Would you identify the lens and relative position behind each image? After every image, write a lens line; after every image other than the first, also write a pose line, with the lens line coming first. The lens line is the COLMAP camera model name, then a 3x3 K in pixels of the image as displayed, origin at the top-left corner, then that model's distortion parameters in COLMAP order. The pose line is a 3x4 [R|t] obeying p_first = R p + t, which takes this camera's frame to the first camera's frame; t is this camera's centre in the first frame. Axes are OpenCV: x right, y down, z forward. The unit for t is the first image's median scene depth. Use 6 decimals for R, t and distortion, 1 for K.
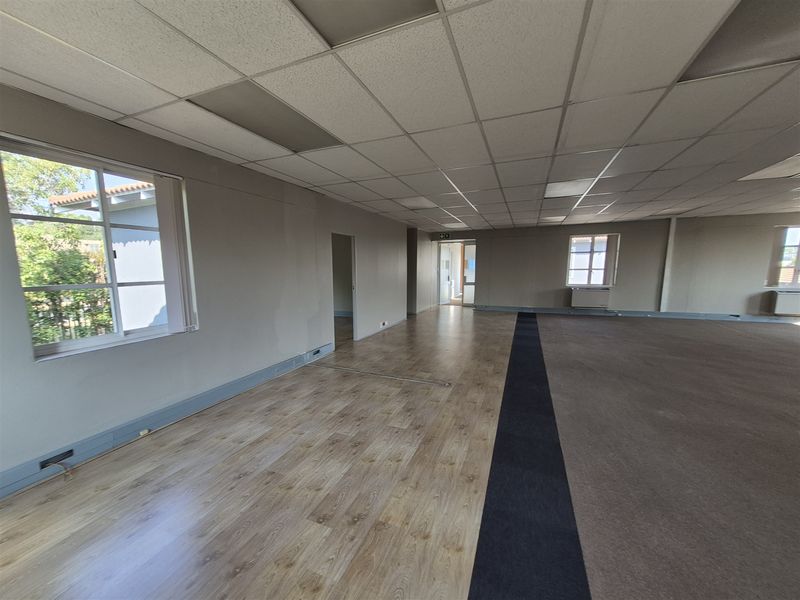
lens RADIAL K [[311.5, 0, 383.0], [0, 311.5, 315.1], [0, 0, 1]] dist [-0.000027, -0.000331]
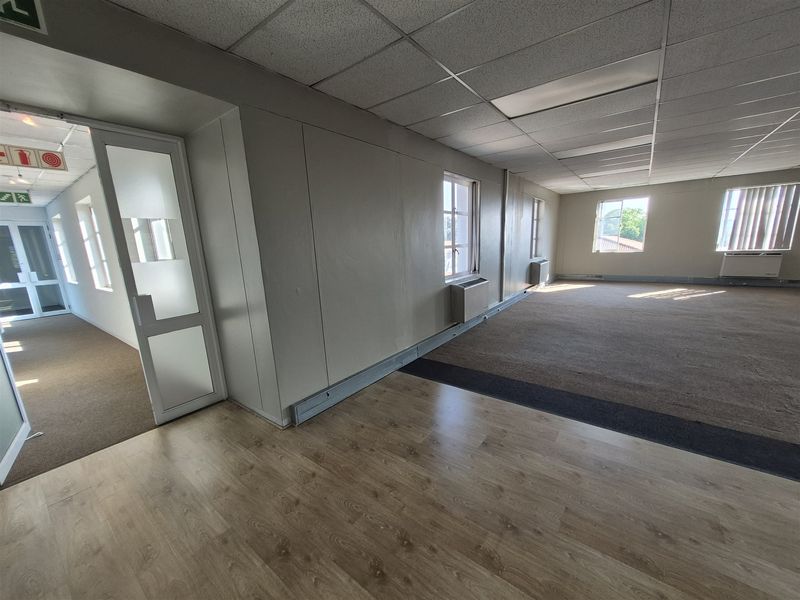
lens RADIAL K [[311.5, 0, 400.6], [0, 311.5, 311.3], [0, 0, 1]] dist [-0.000027, -0.000331]
pose [[0.242454, -0.213369, 0.946409, 0.305887], [0.189888, 0.967084, 0.169384, -0.380376], [-0.951398, 0.138644, 0.274990, 2.464933]]
